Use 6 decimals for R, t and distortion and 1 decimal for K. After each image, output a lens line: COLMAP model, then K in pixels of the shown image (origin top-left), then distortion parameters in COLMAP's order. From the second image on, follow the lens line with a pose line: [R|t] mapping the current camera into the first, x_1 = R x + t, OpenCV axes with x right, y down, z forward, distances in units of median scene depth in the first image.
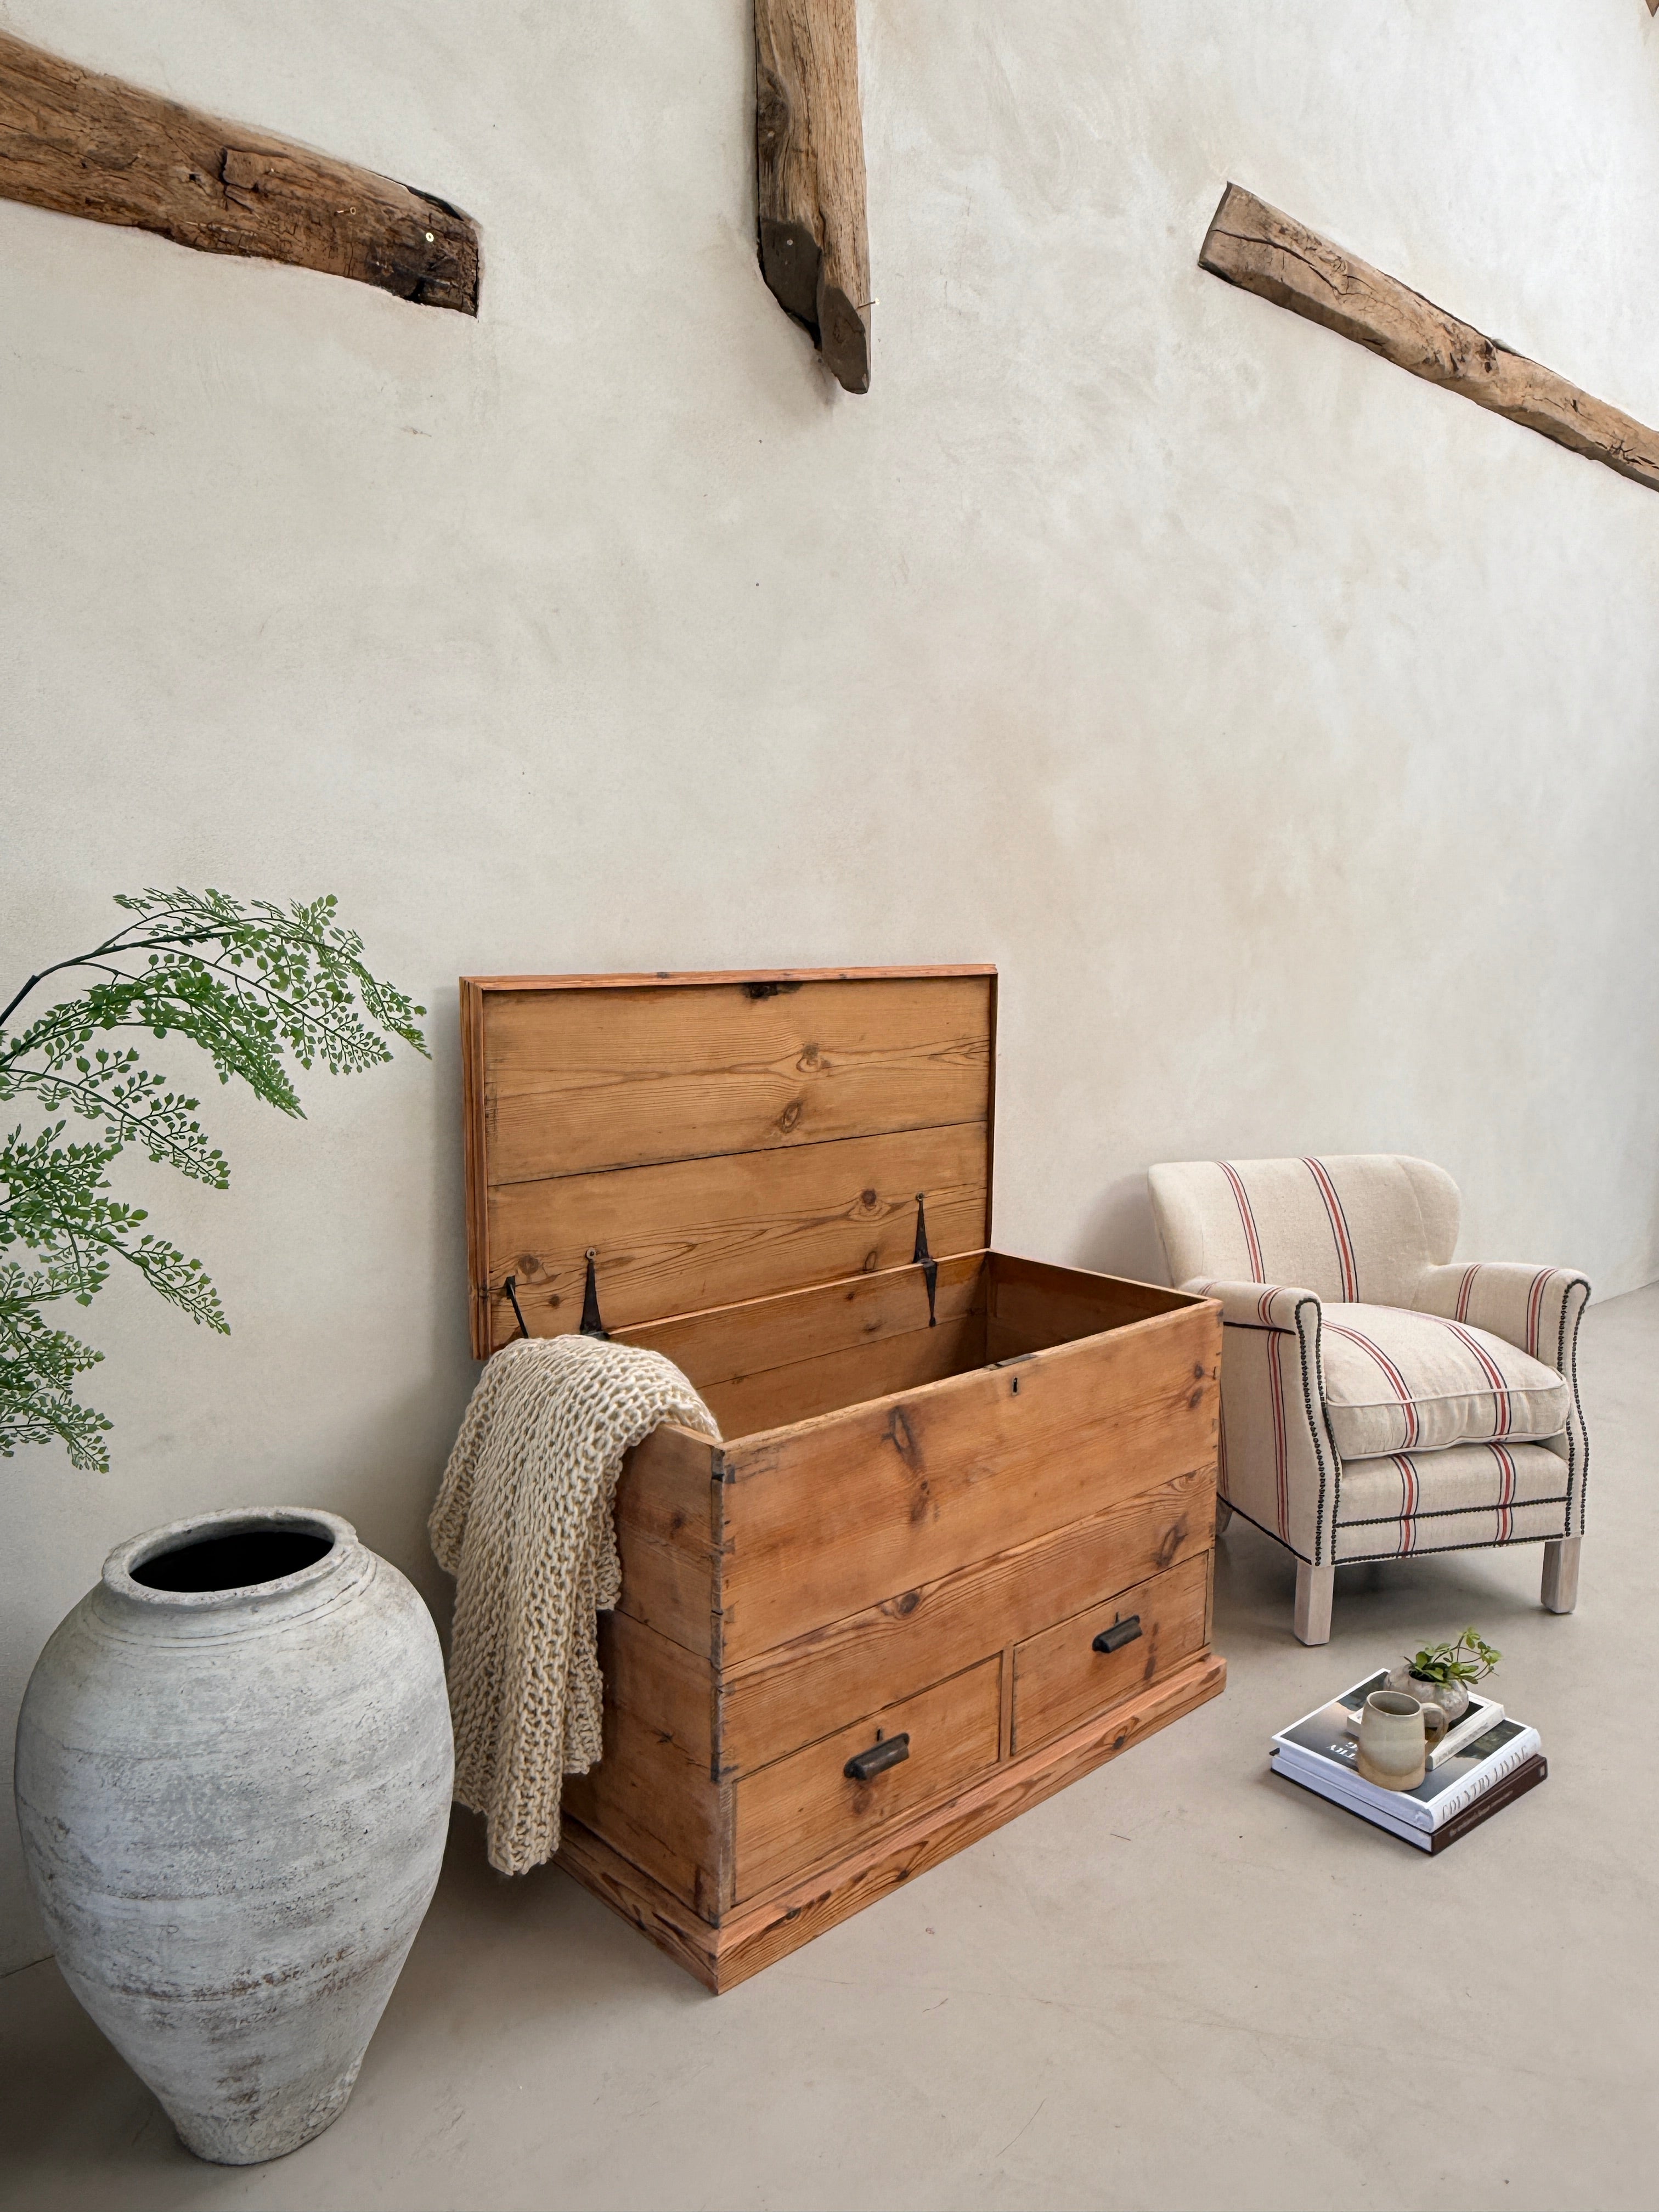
lens RADIAL K [[1529.0, 0, 844.6], [0, 1529.0, 1101.6], [0, 0, 1]] dist [-0.016158, 0.026335]
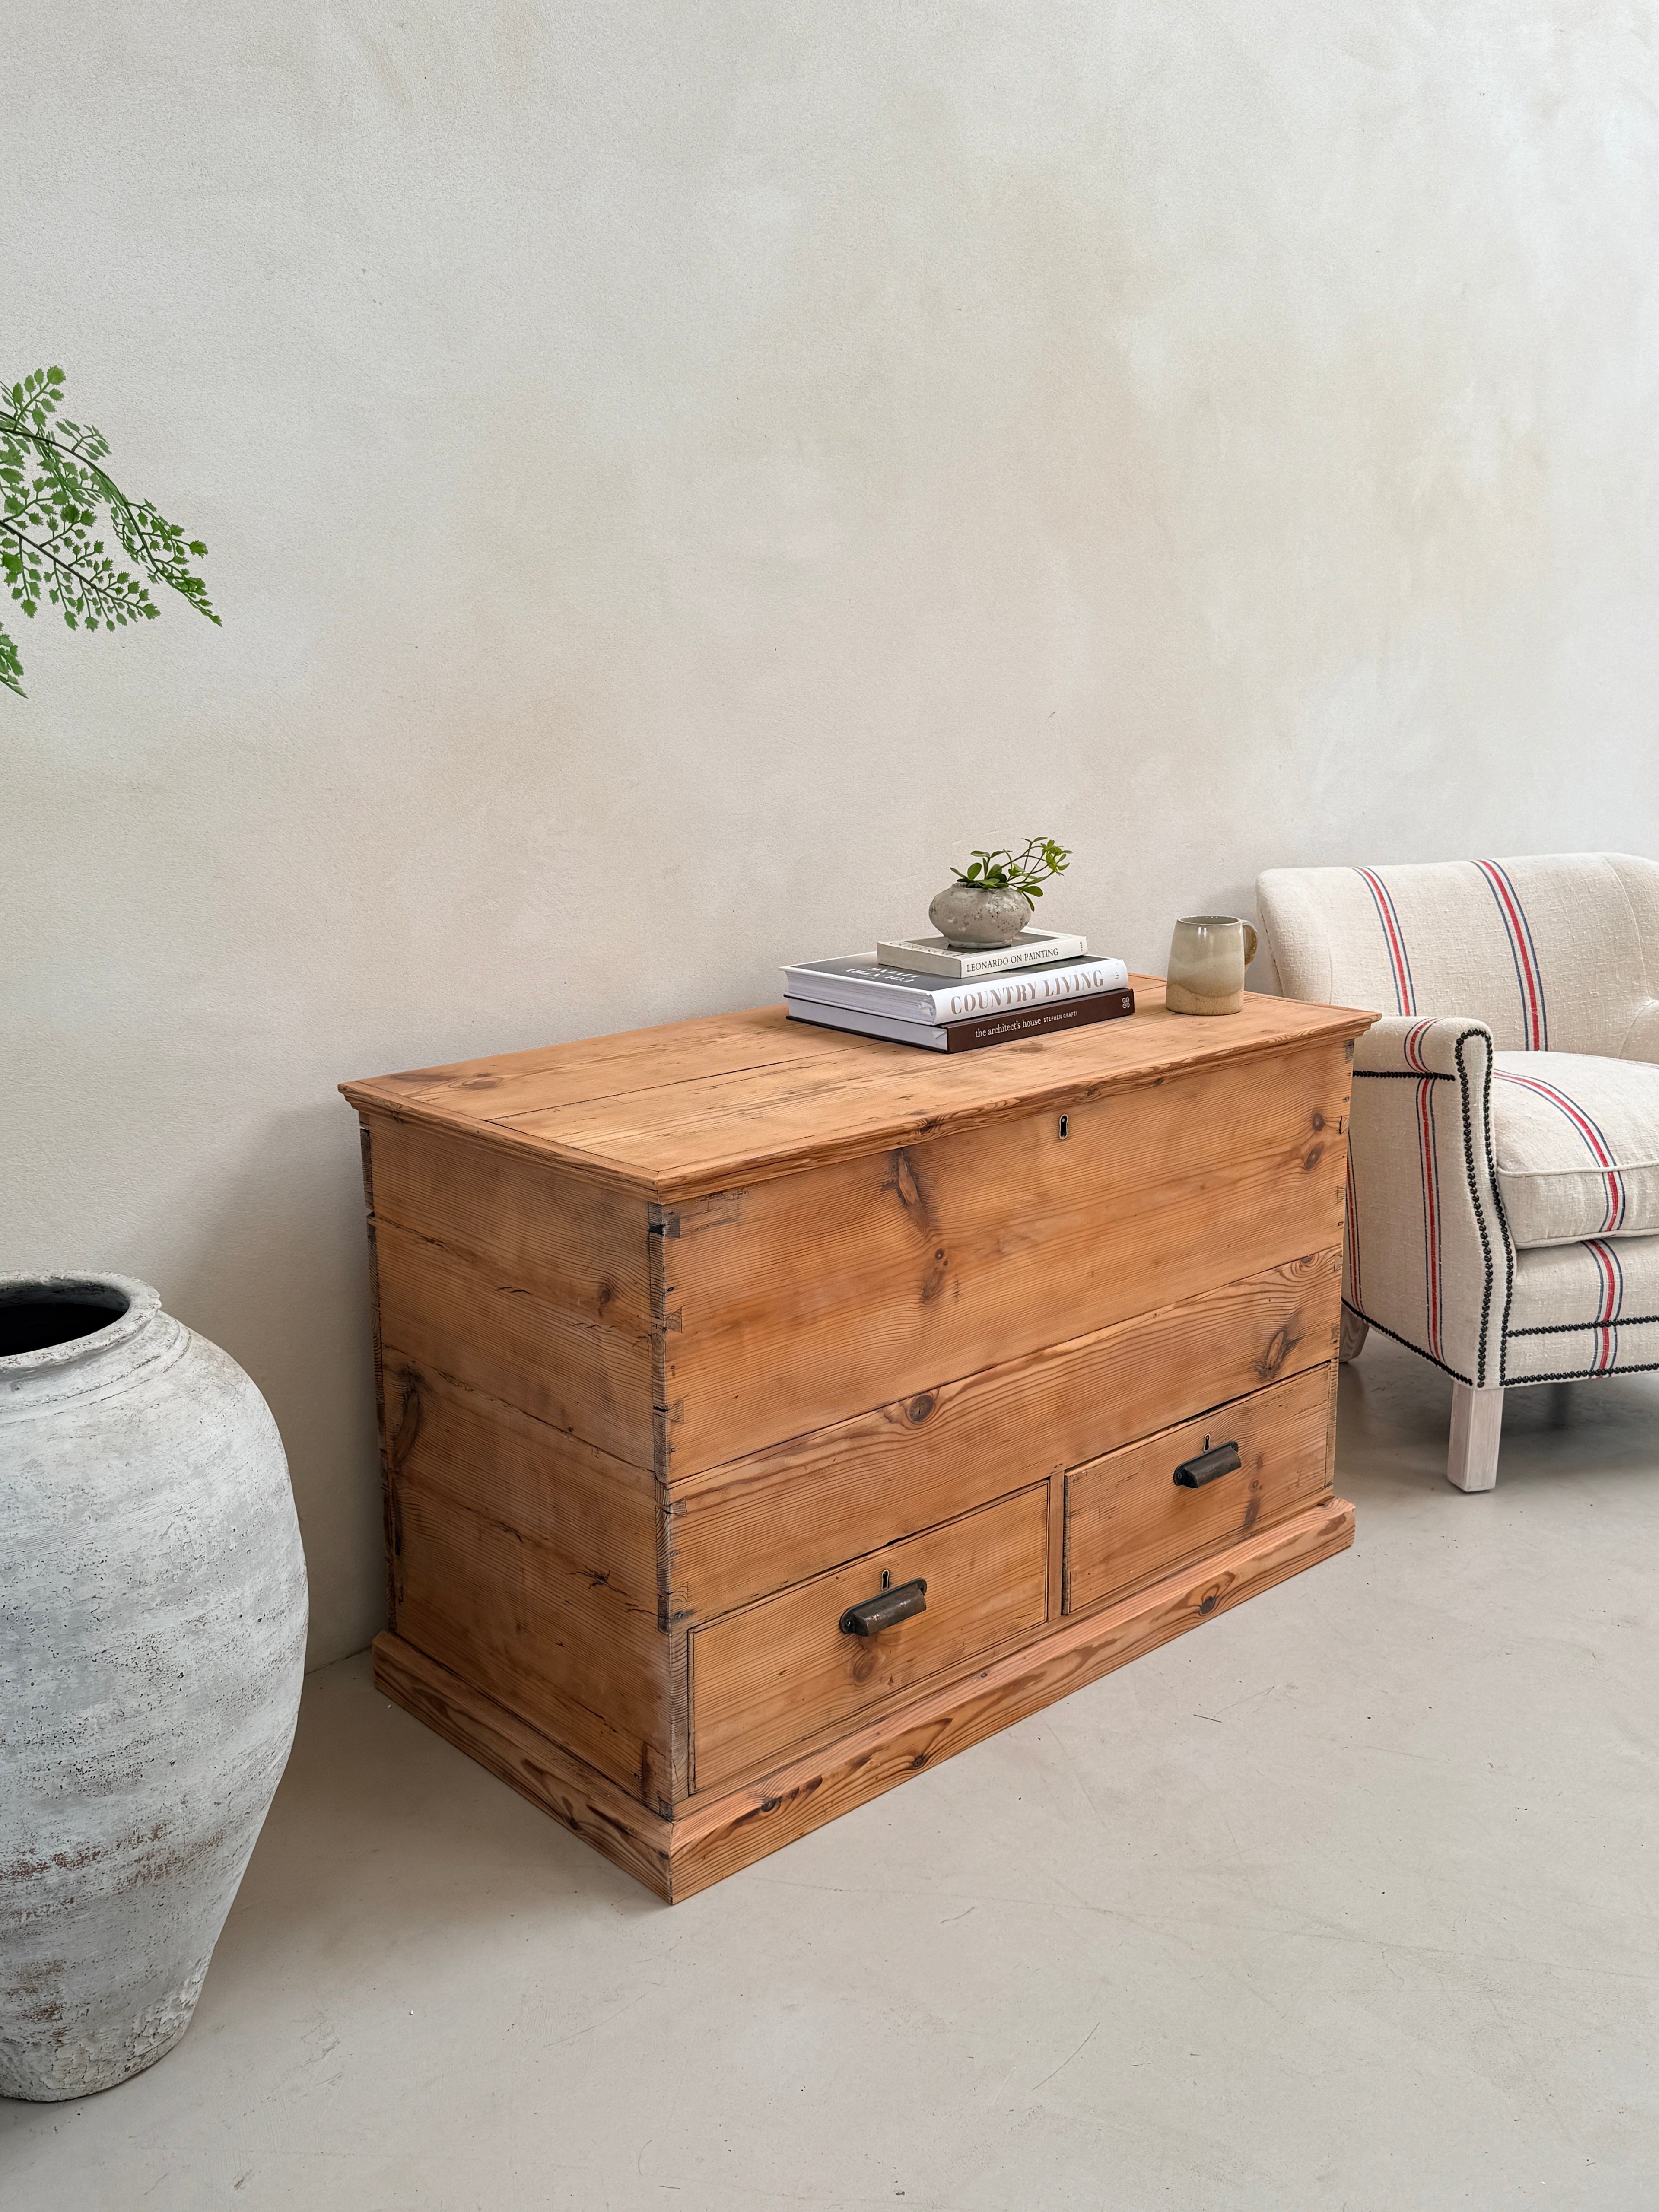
lens RADIAL K [[1975.6, 0, 841.6], [0, 1975.6, 1118.8], [0, 0, 1]] dist [0.125220, -0.214881]
pose [[0.999675, -0.013054, -0.021880, 0.027857], [0.015449, 0.993457, 0.113161, 0.081923], [0.020260, -0.113462, 0.993336, 0.049241]]
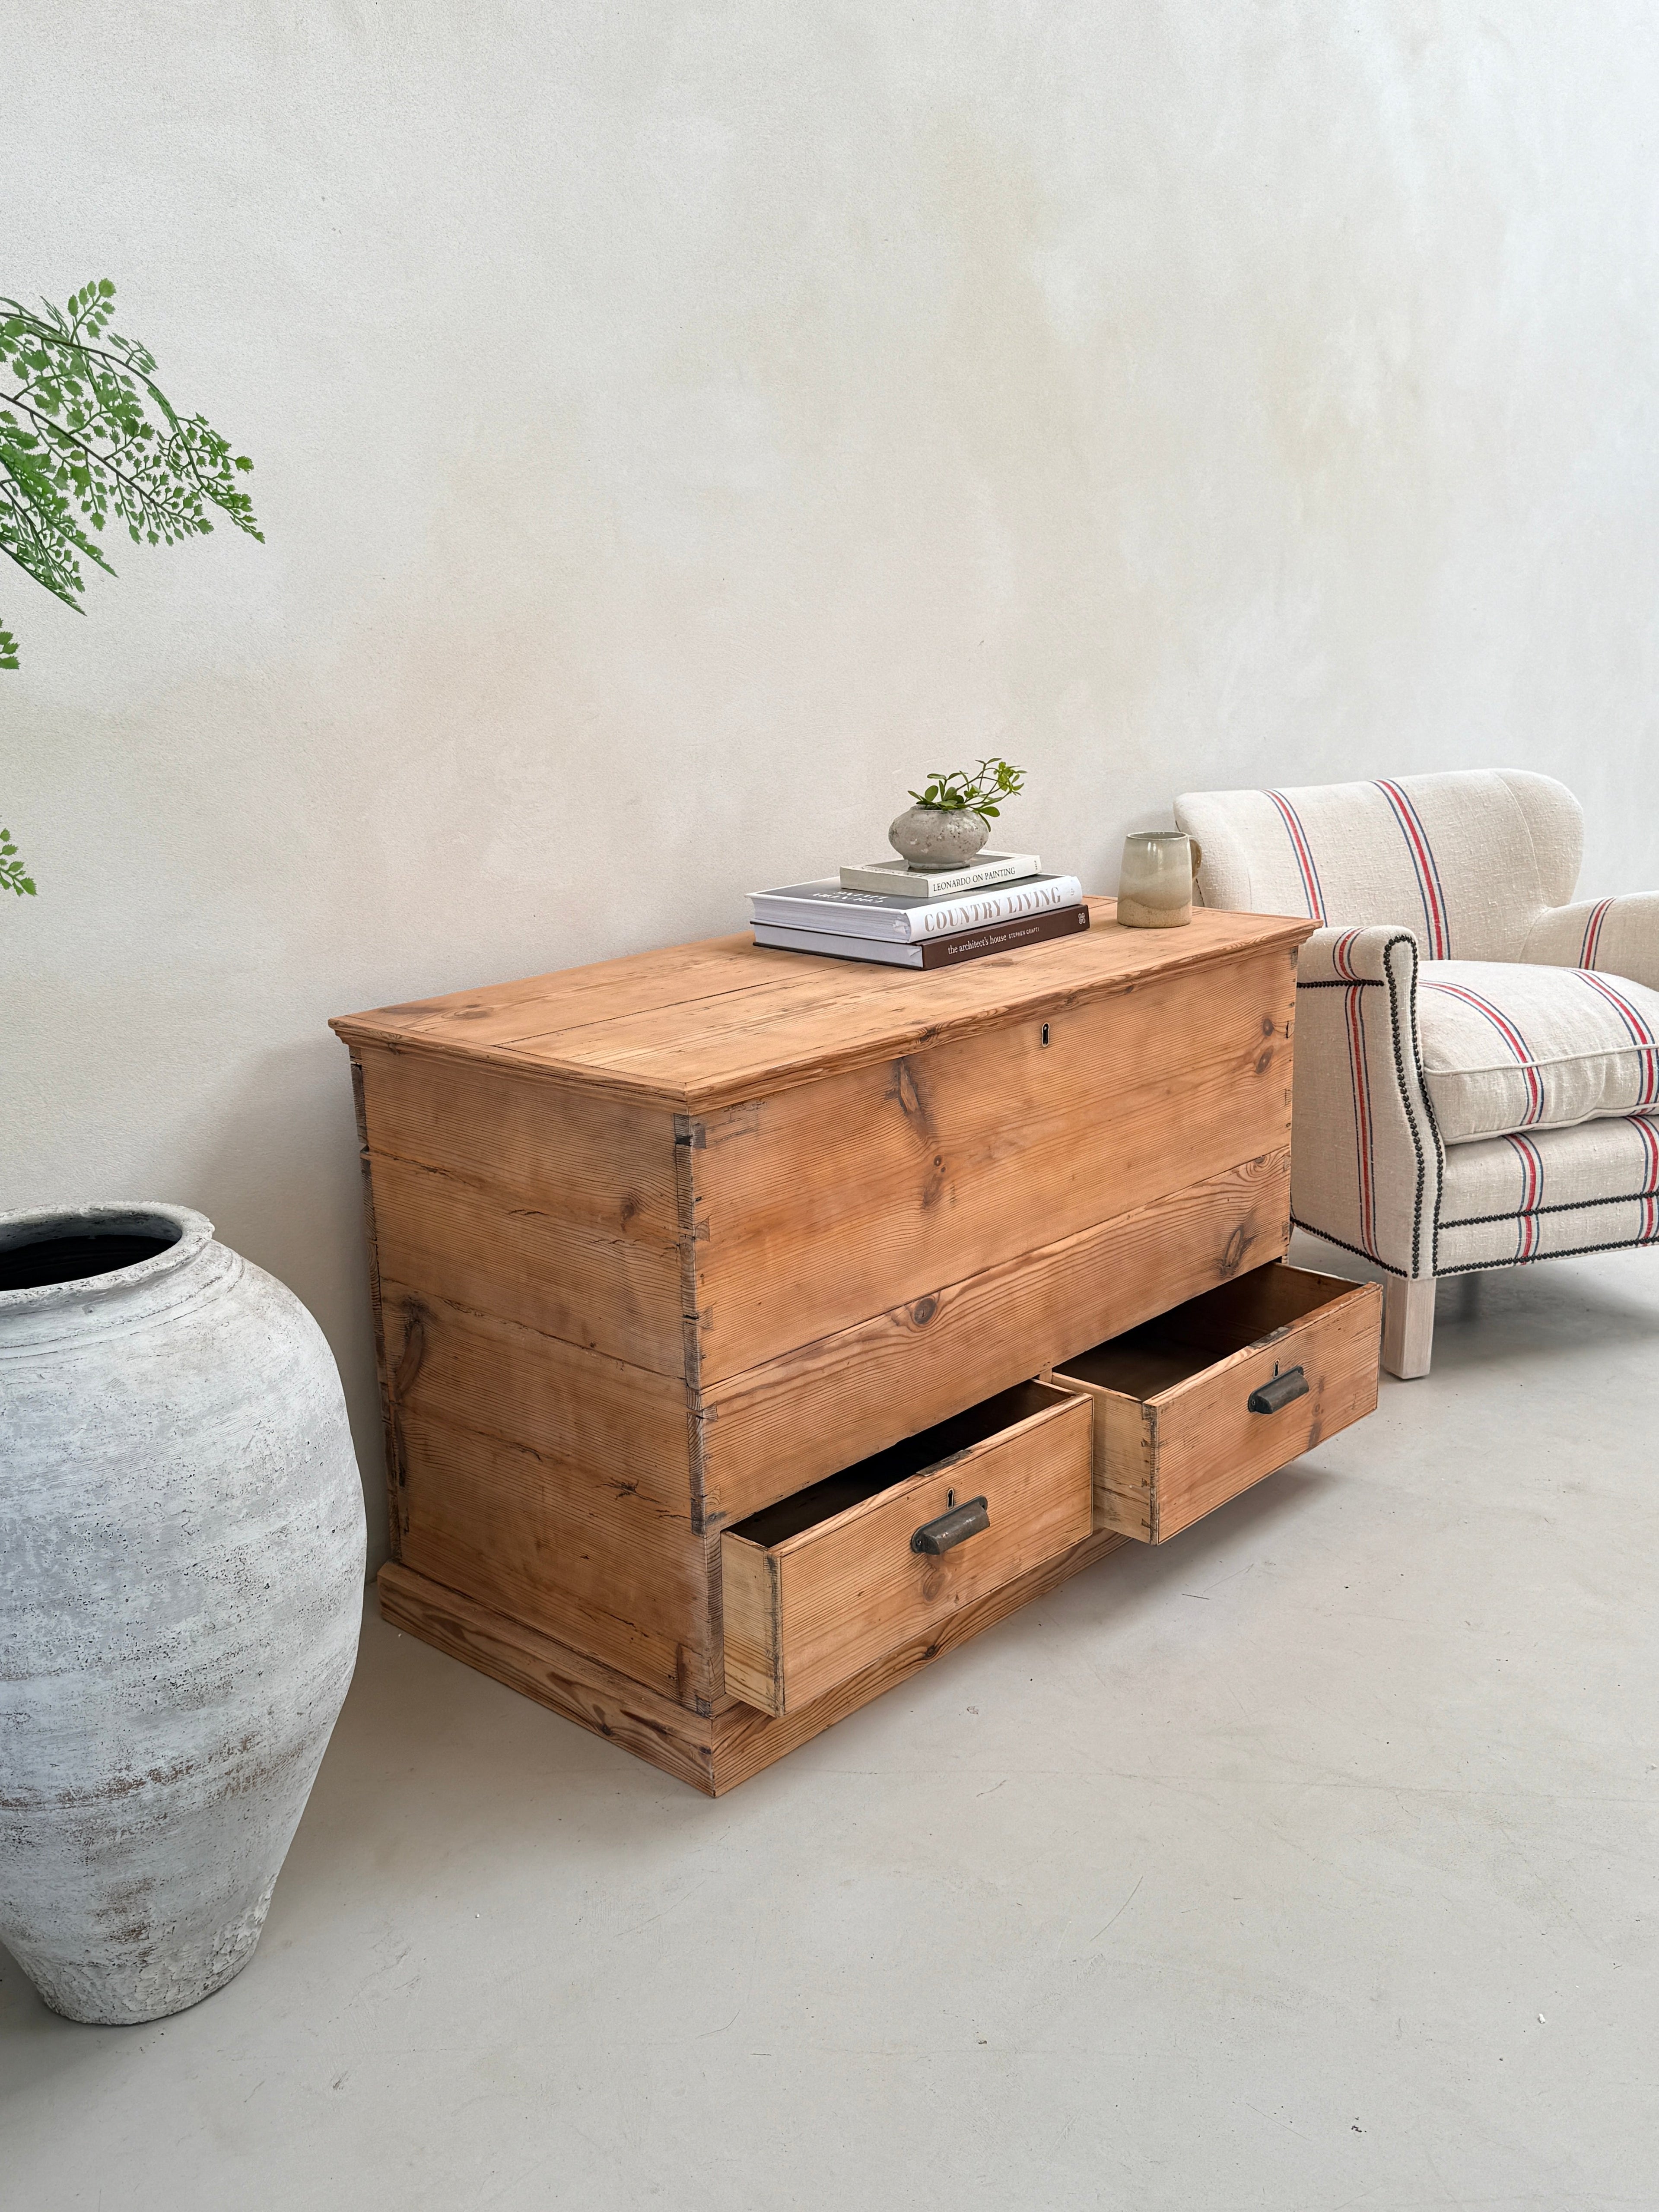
lens RADIAL K [[1975.6, 0, 827.1], [0, 1975.6, 1124.2], [0, 0, 1]] dist [0.125220, -0.214881]
pose [[0.996851, -0.054140, 0.057938, -0.065618], [0.045942, 0.989847, 0.134509, 0.105082], [-0.064632, -0.131423, 0.989217, 0.023163]]
